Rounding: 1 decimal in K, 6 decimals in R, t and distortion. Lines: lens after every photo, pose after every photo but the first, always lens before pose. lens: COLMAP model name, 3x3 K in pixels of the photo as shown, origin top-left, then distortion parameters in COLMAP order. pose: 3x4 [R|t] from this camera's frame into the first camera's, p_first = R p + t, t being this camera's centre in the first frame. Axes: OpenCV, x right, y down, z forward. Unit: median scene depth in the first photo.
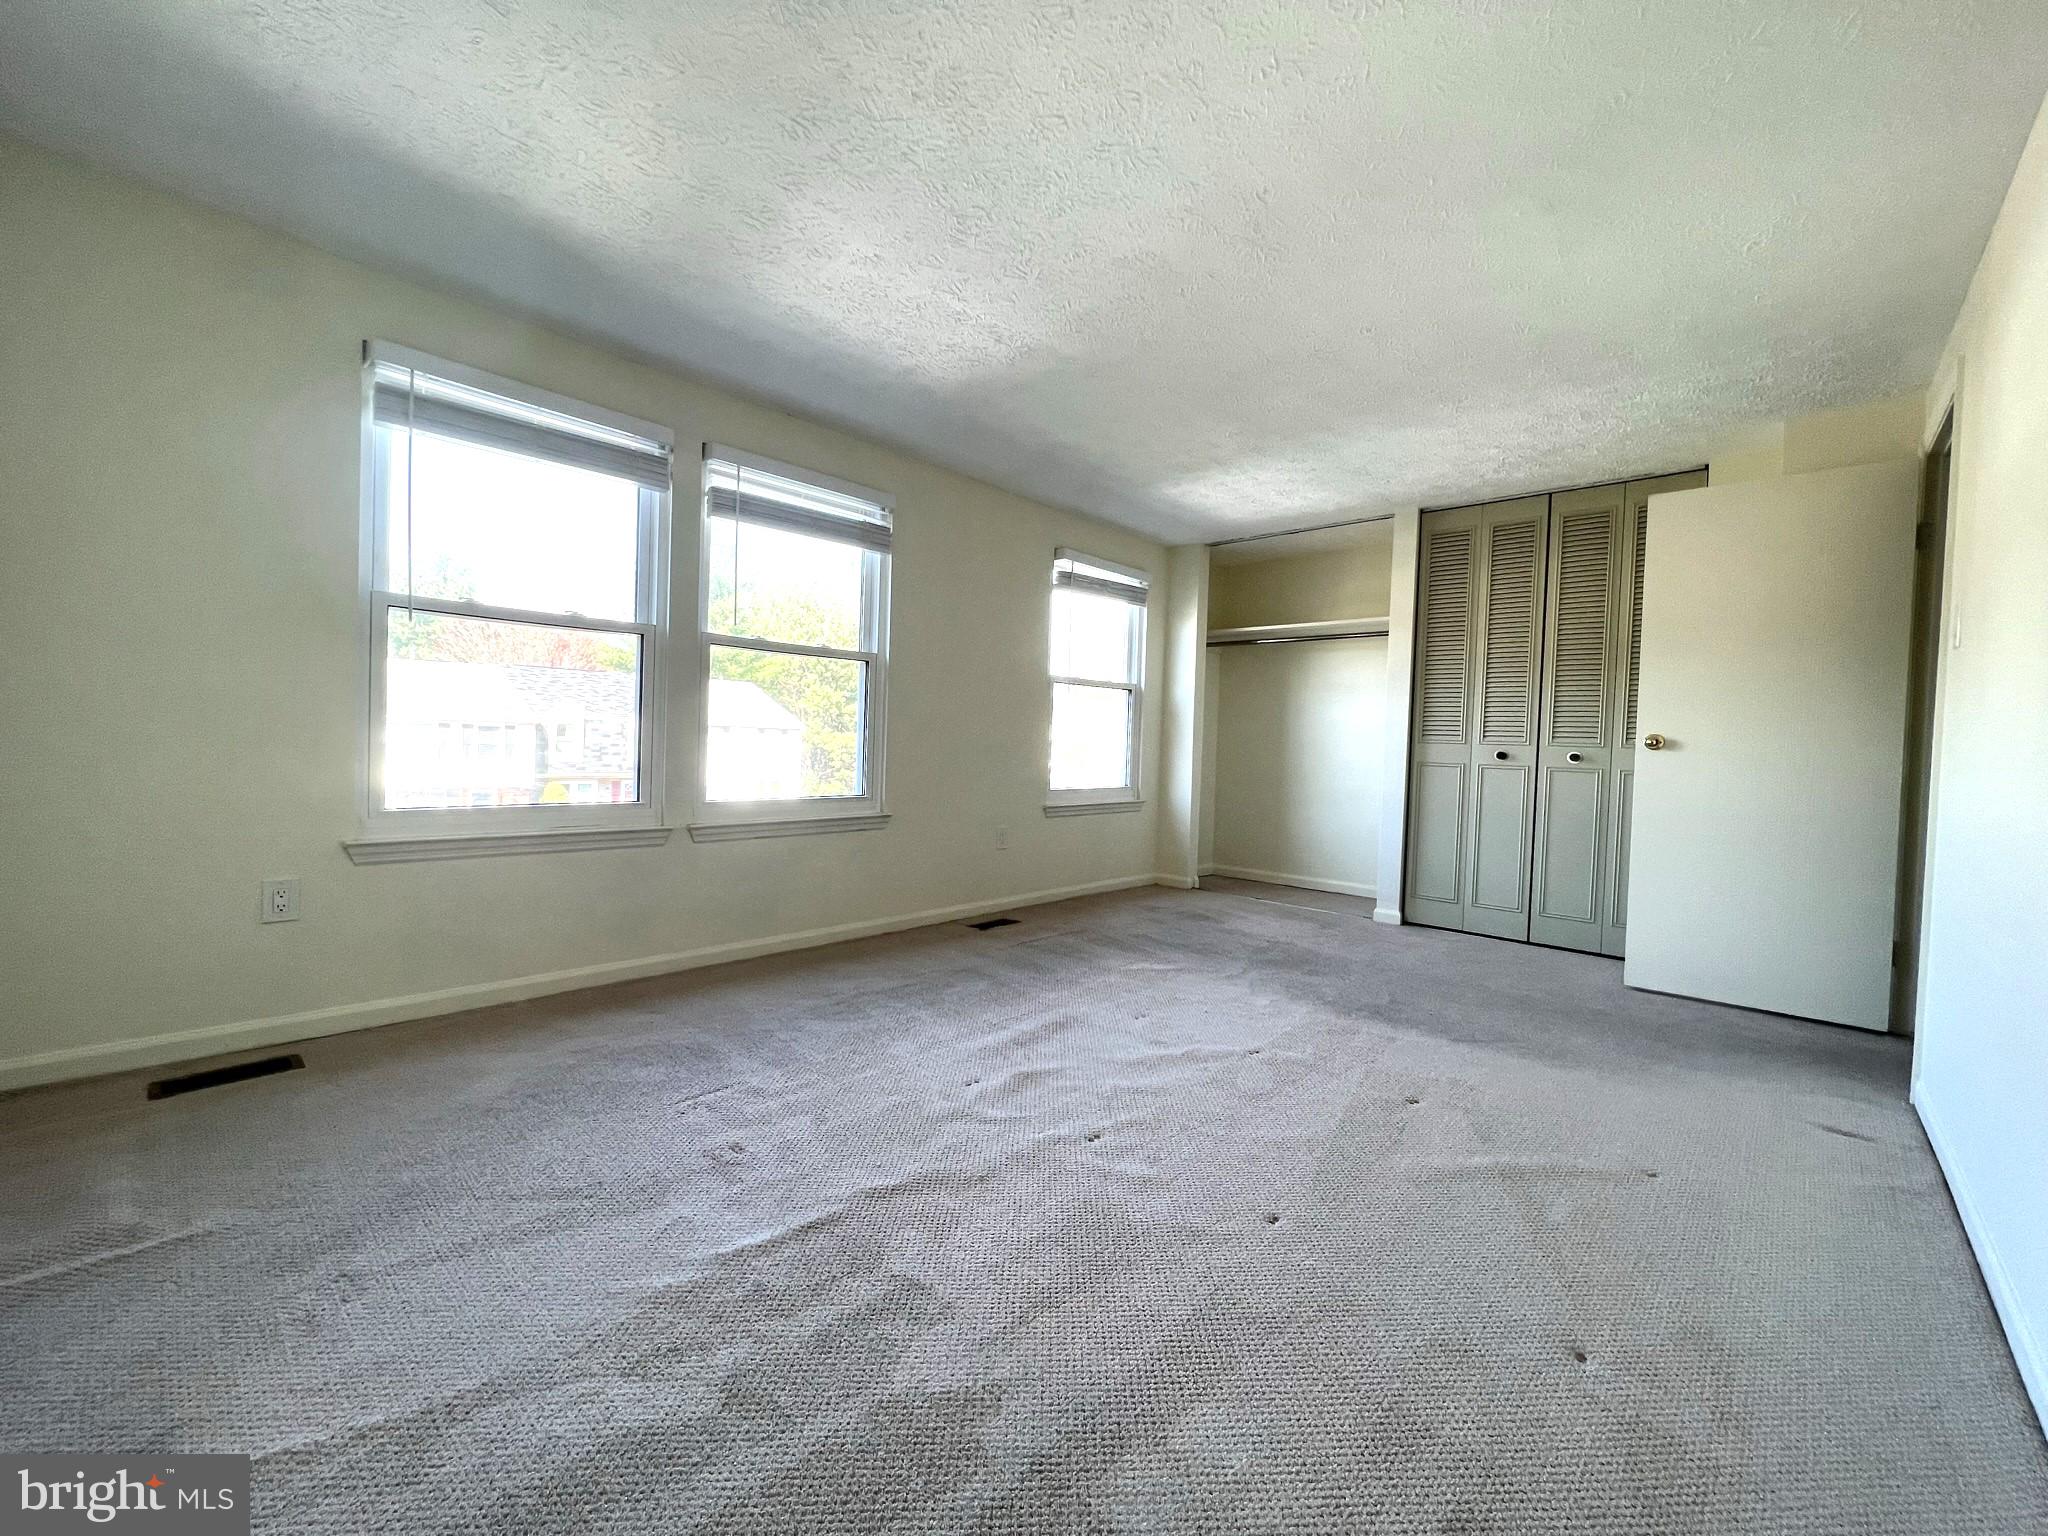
lens RADIAL K [[816.7, 0, 1024.0], [0, 816.7, 768.0], [0, 0, 1]] dist [-0.001153, -0.000189]
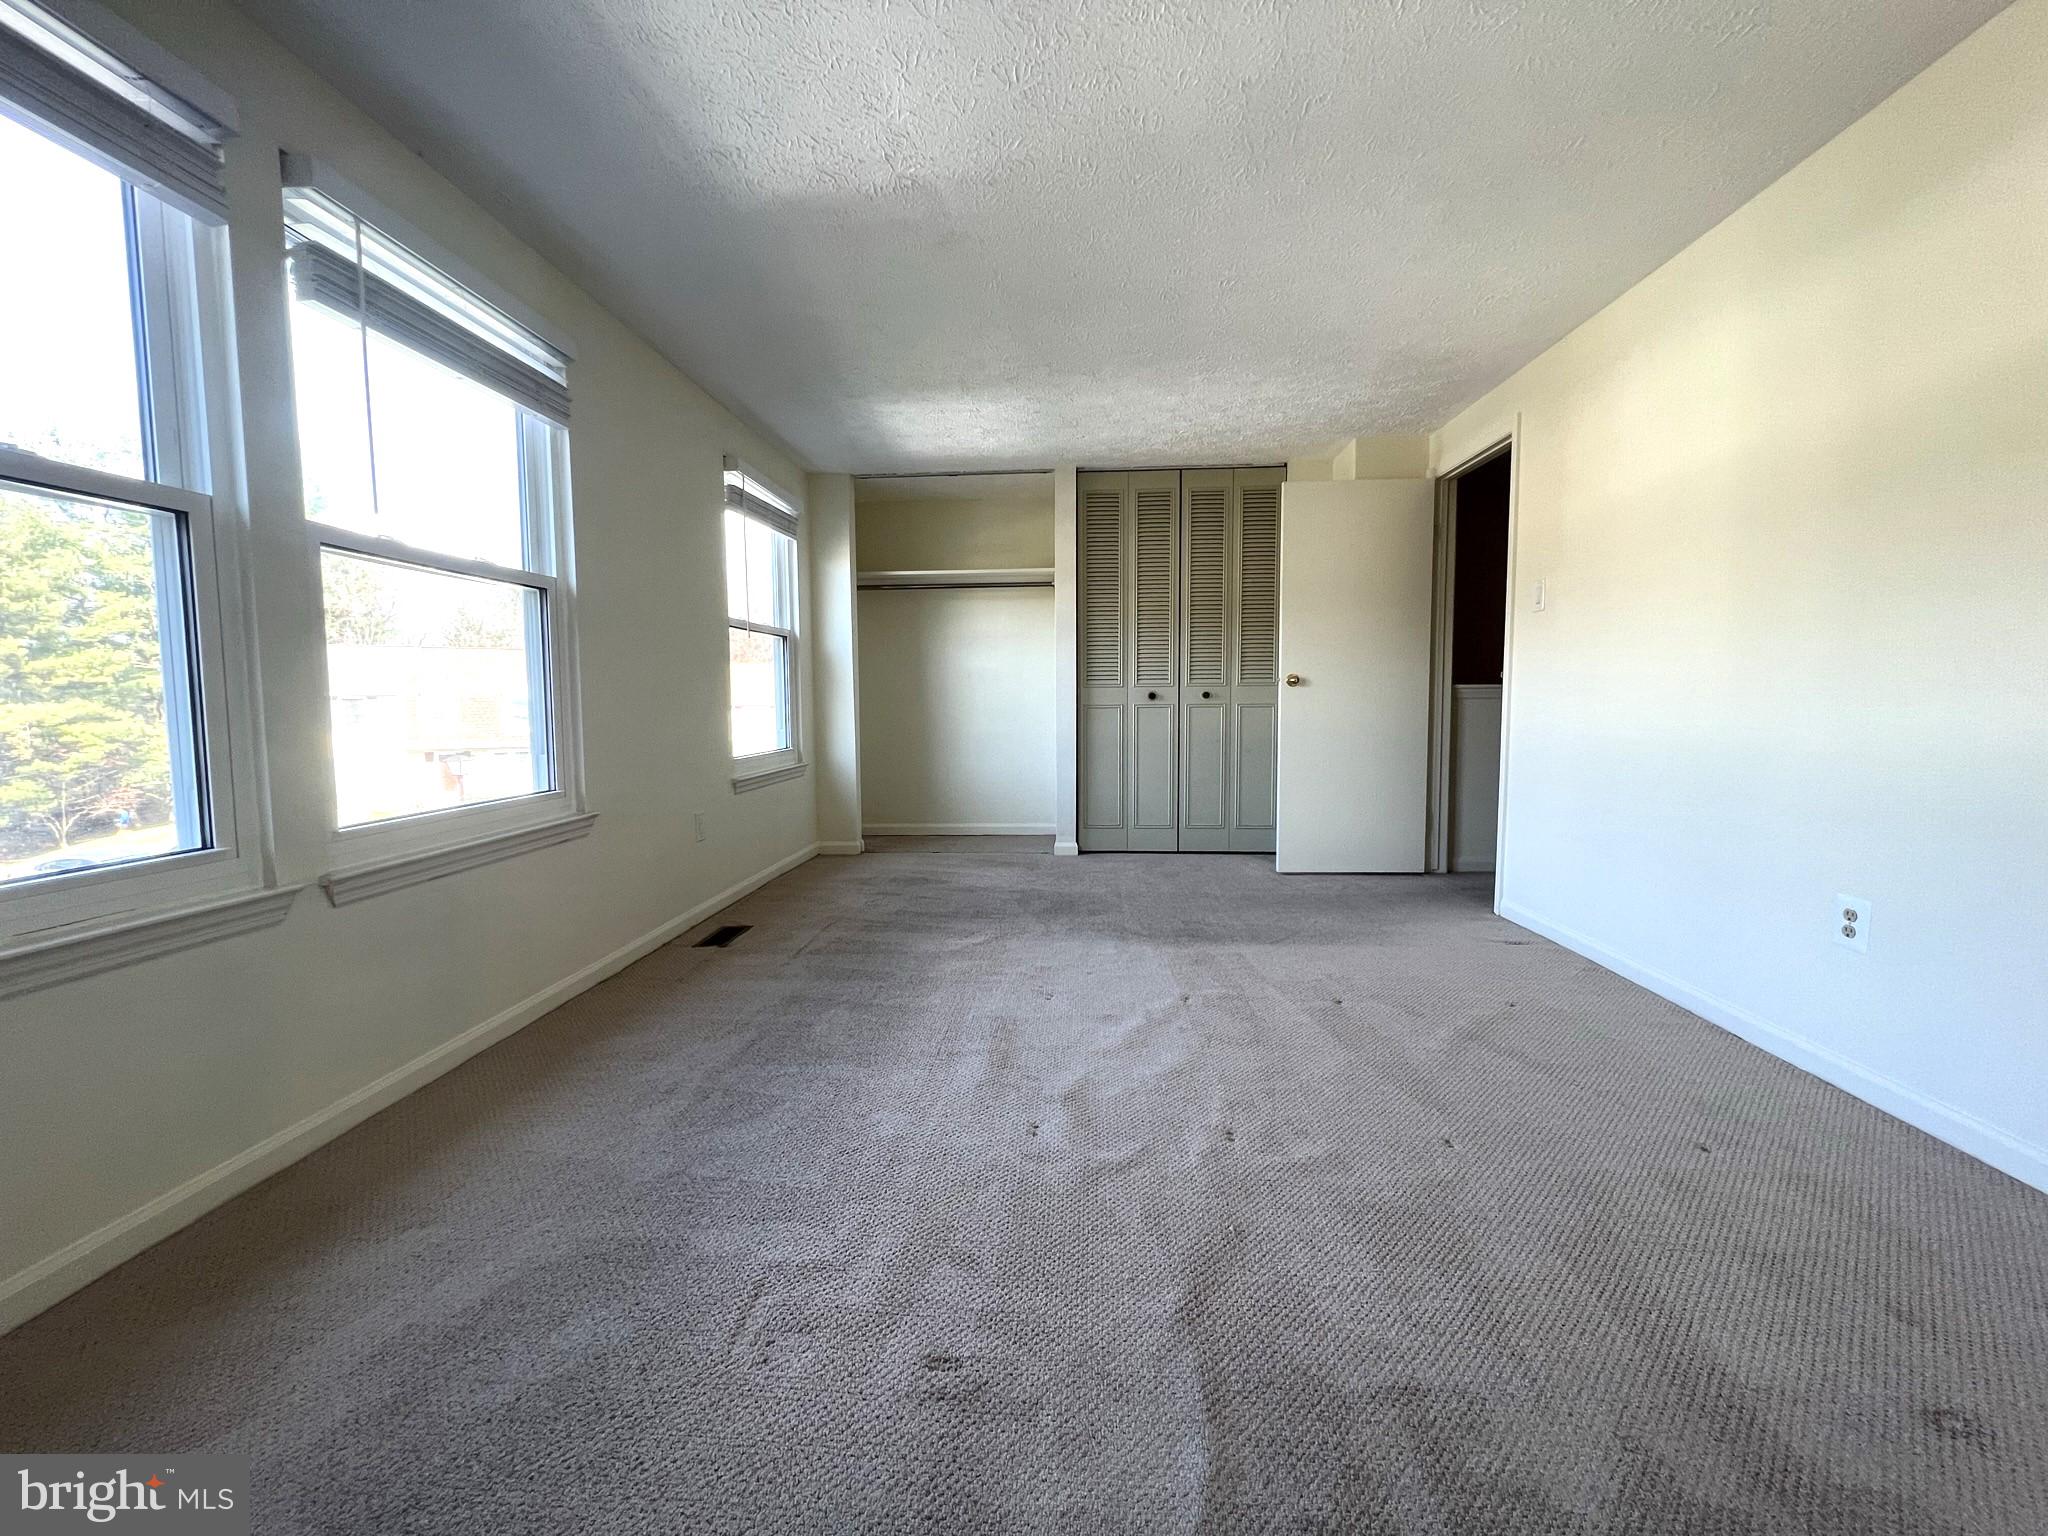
lens RADIAL K [[816.7, 0, 1024.0], [0, 816.7, 768.0], [0, 0, 1]] dist [-0.001153, -0.000189]
pose [[0.775937, -0.092271, 0.624025, -0.313886], [0.054693, 0.995360, 0.079171, -0.016973], [-0.628435, -0.027302, 0.777383, 0.233752]]
